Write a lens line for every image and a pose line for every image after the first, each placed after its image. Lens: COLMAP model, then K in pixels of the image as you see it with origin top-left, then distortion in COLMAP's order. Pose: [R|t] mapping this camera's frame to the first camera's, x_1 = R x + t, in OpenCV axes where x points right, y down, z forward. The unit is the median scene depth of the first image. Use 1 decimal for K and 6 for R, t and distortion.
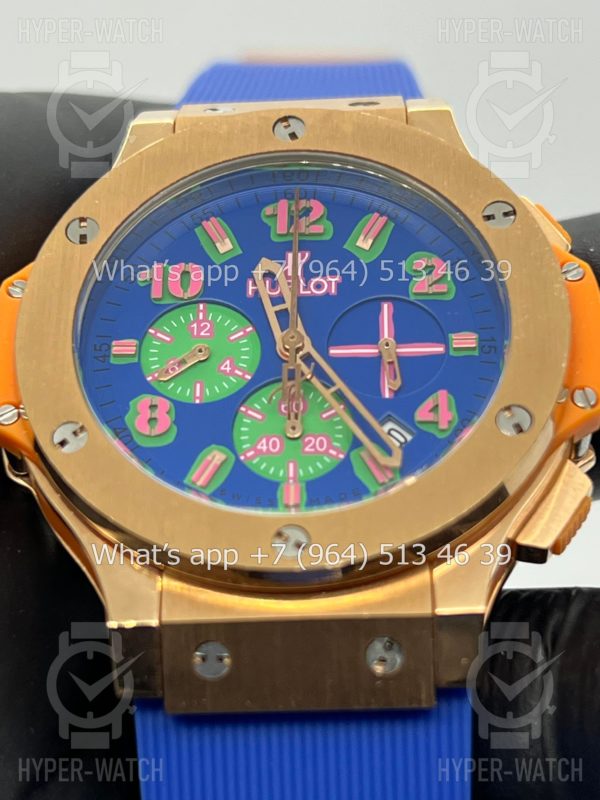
lens RADIAL K [[1901.1, 0, 300.0], [0, 1901.1, 400.0], [0, 0, 1]] dist [0.042790, 0.199000]
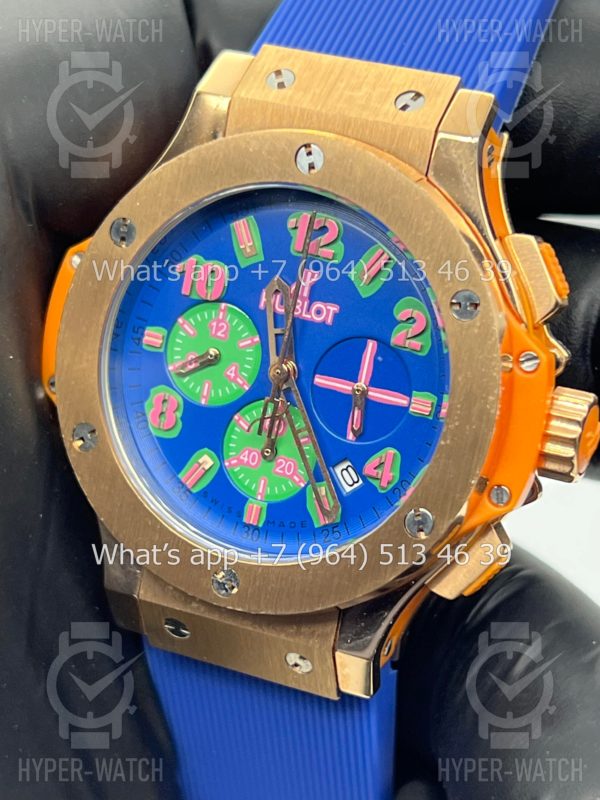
lens RADIAL K [[1901.1, 0, 300.0], [0, 1901.1, 400.0], [0, 0, 1]] dist [0.042790, 0.199000]
pose [[0.924354, 0.224225, -0.308695, 0.363096], [-0.000656, 0.810019, 0.586403, -0.686204], [0.381536, -0.541841, 0.748892, 0.134457]]
